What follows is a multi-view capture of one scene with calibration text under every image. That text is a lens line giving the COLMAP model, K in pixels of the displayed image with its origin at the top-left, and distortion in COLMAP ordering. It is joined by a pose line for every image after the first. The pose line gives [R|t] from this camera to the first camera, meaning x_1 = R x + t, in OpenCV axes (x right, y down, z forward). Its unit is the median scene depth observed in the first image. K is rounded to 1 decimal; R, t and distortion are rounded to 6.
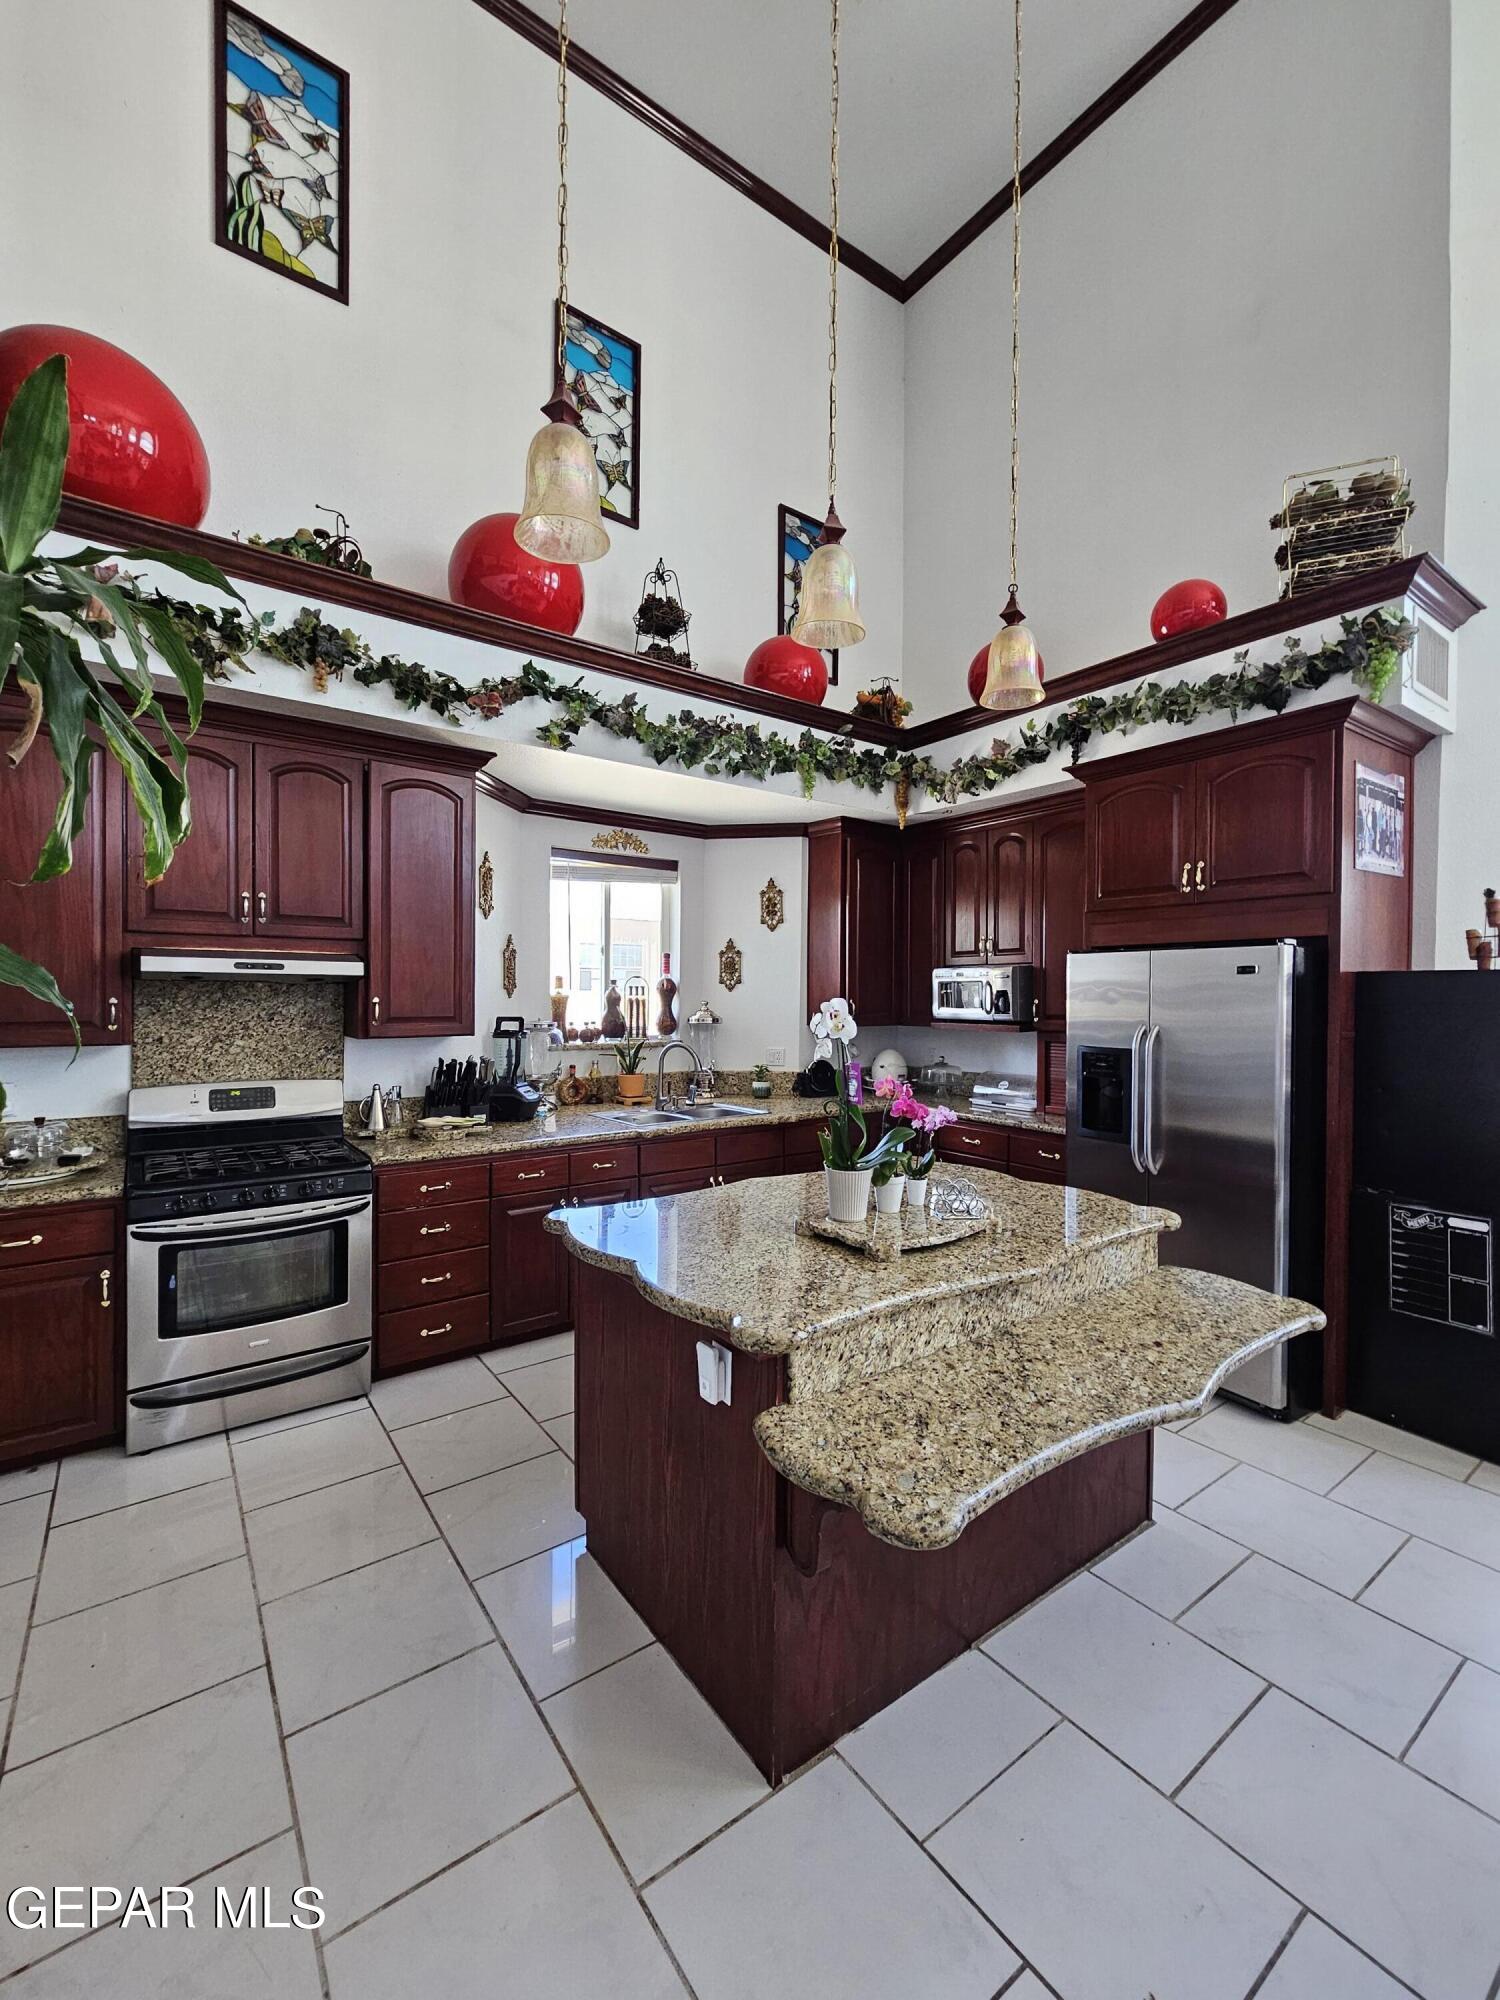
lens RADIAL K [[819.1, 0, 739.9], [0, 819.1, 1003.4], [0, 0, 1]] dist [0.003203, 0.000334]
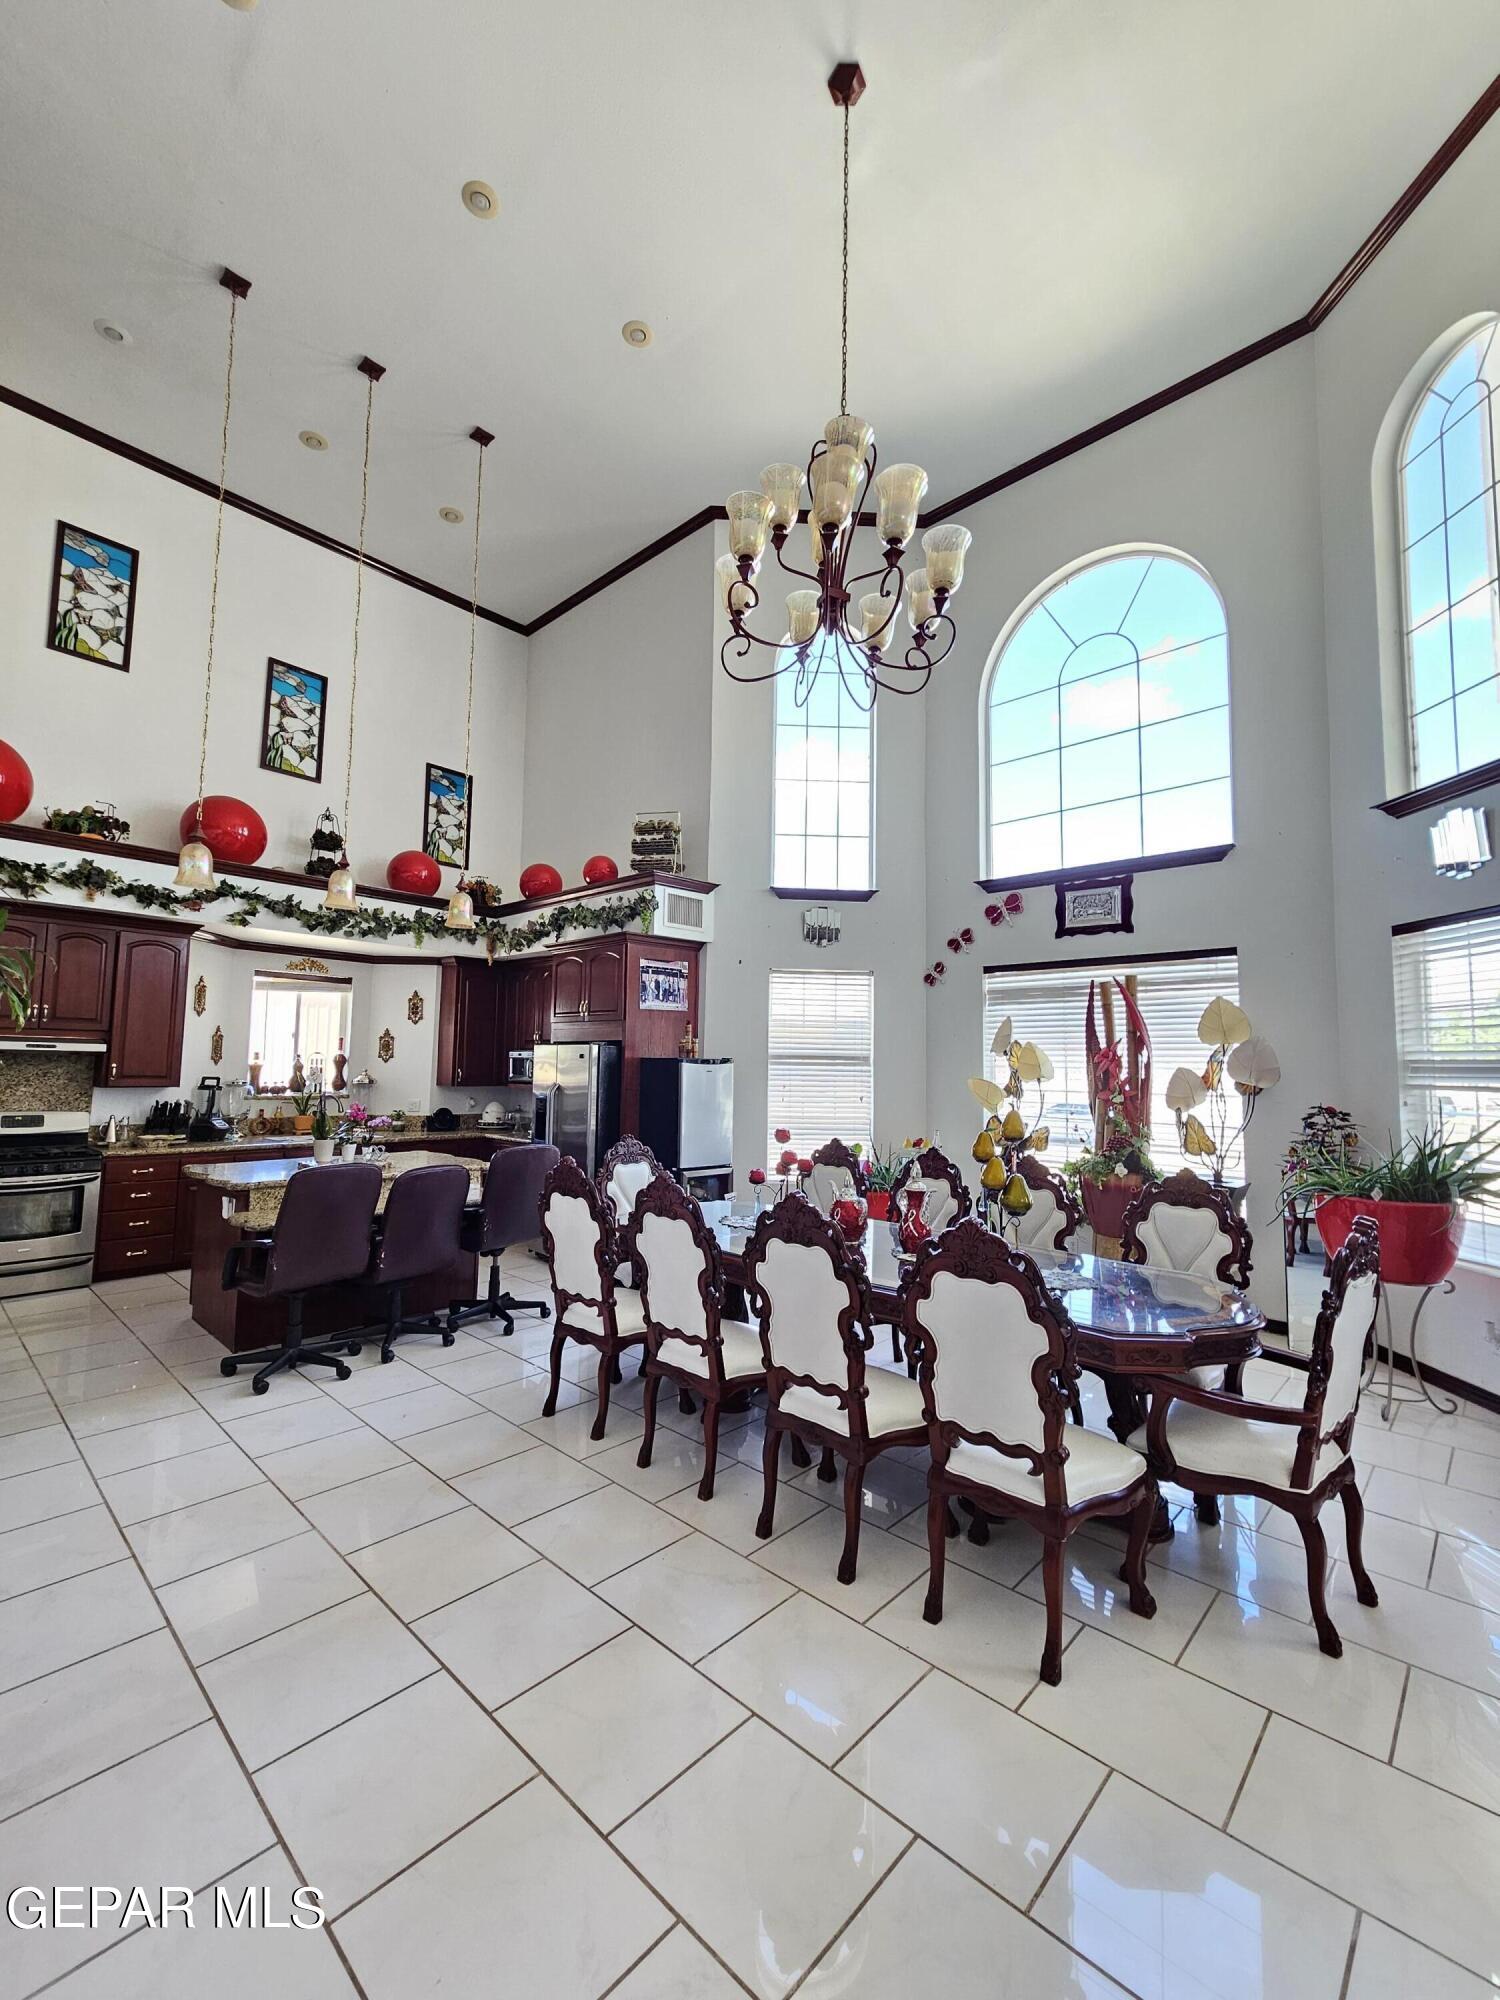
lens RADIAL K [[820.0, 0, 741.2], [0, 820.0, 1005.0], [0, 0, 1]] dist [-0.000028, 0.000301]
pose [[0.981857, 0.025950, 0.187841, 0.513119], [-0.009702, 0.996169, -0.086909, 0.006302], [-0.189377, 0.083510, 0.978347, -0.932575]]
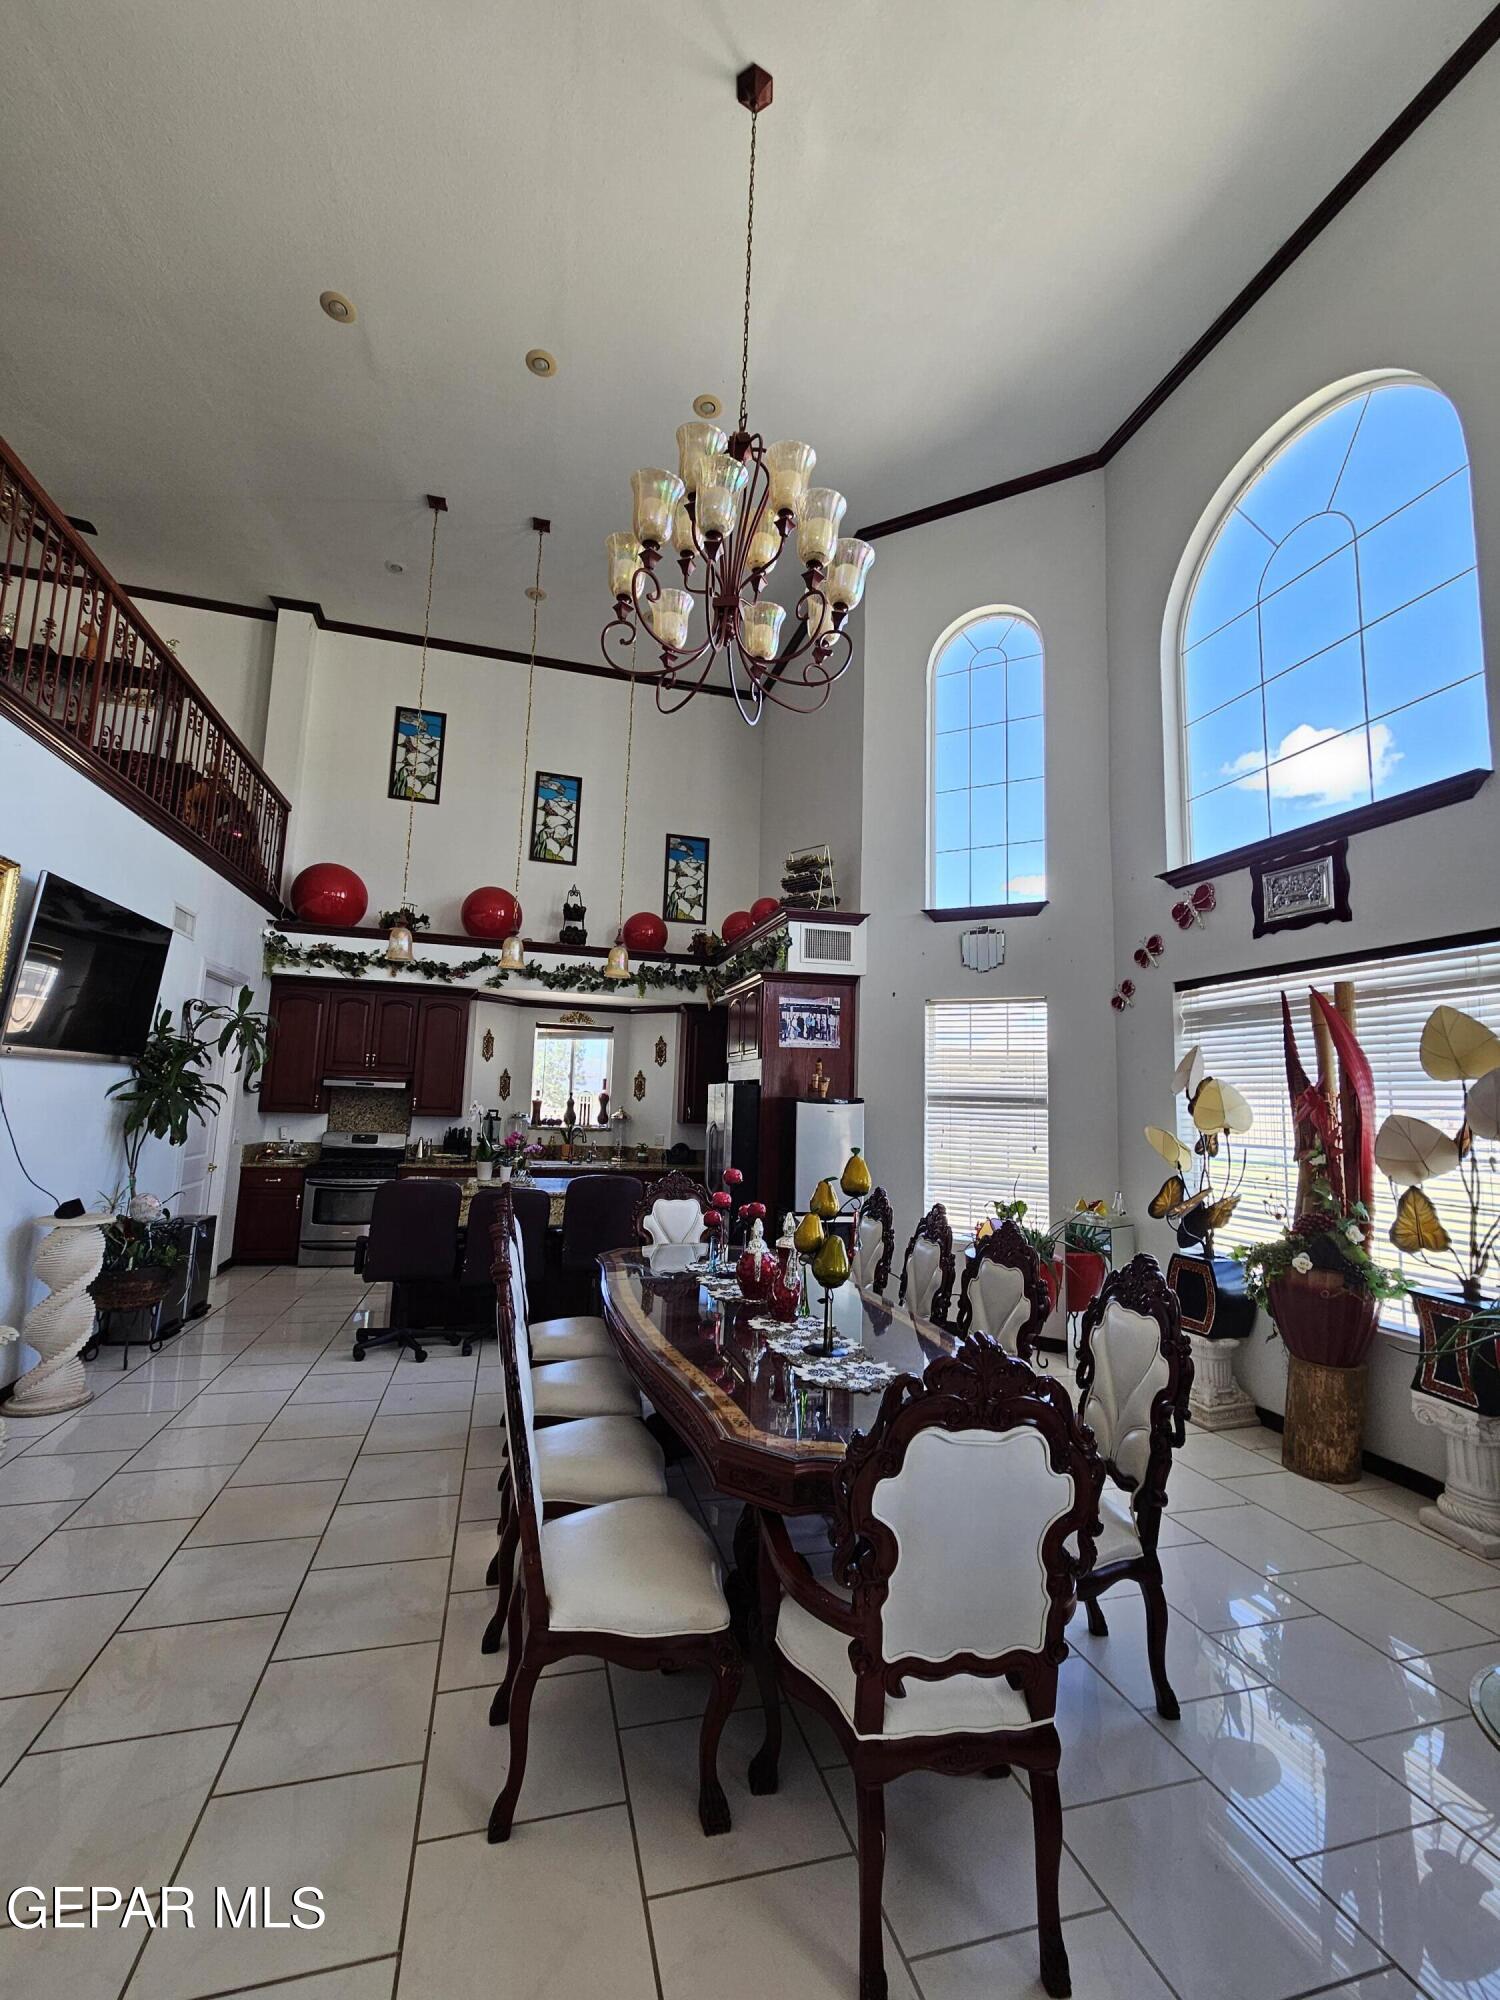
lens RADIAL K [[820.0, 0, 741.2], [0, 820.0, 1005.0], [0, 0, 1]] dist [-0.000028, 0.000301]
pose [[0.937237, -0.015163, -0.348362, 1.170060], [-0.032175, 0.991031, -0.129701, 0.003465], [0.347205, 0.132770, 0.928343, -0.827203]]
